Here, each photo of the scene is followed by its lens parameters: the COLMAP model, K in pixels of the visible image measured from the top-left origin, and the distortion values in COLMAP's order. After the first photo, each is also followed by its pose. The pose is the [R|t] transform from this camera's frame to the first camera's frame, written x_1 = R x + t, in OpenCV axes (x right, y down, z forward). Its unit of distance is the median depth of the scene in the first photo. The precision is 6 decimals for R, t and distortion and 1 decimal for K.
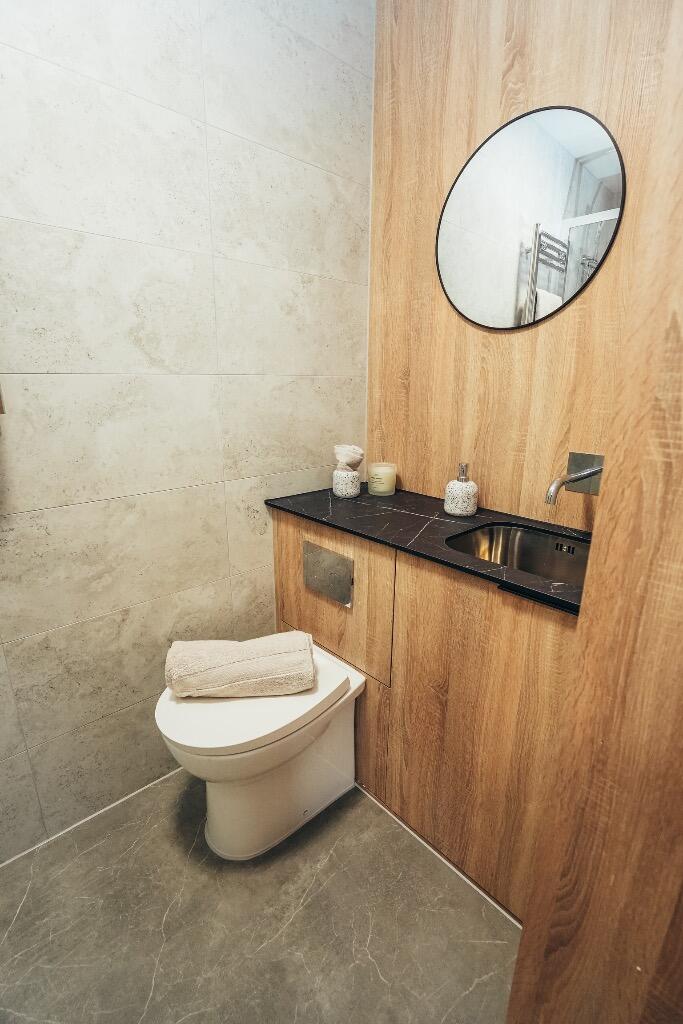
lens RADIAL K [[483.3, 0, 341.5], [0, 483.3, 512.0], [0, 0, 1]] dist [-0.002201, 0.000395]
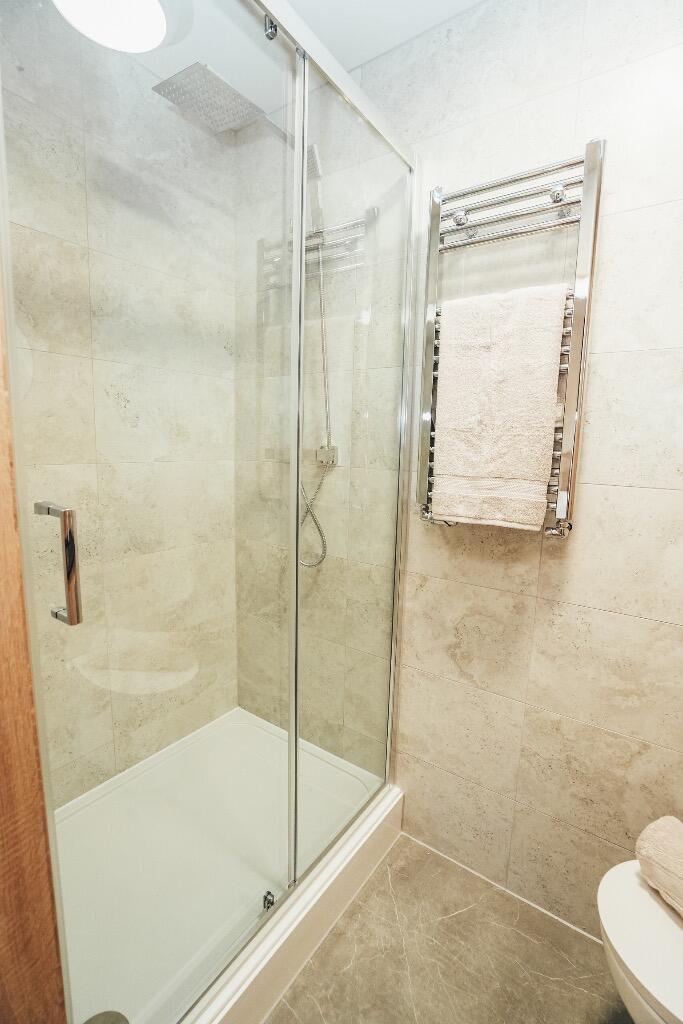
lens RADIAL K [[466.5, 0, 344.3], [0, 466.5, 524.0], [0, 0, 1]] dist [0.001937, 0.000879]
pose [[0.225410, 0.161690, -0.960753, 0.202076], [-0.282630, 0.954579, 0.094341, -0.116447], [0.932368, 0.250272, 0.260870, 0.166469]]
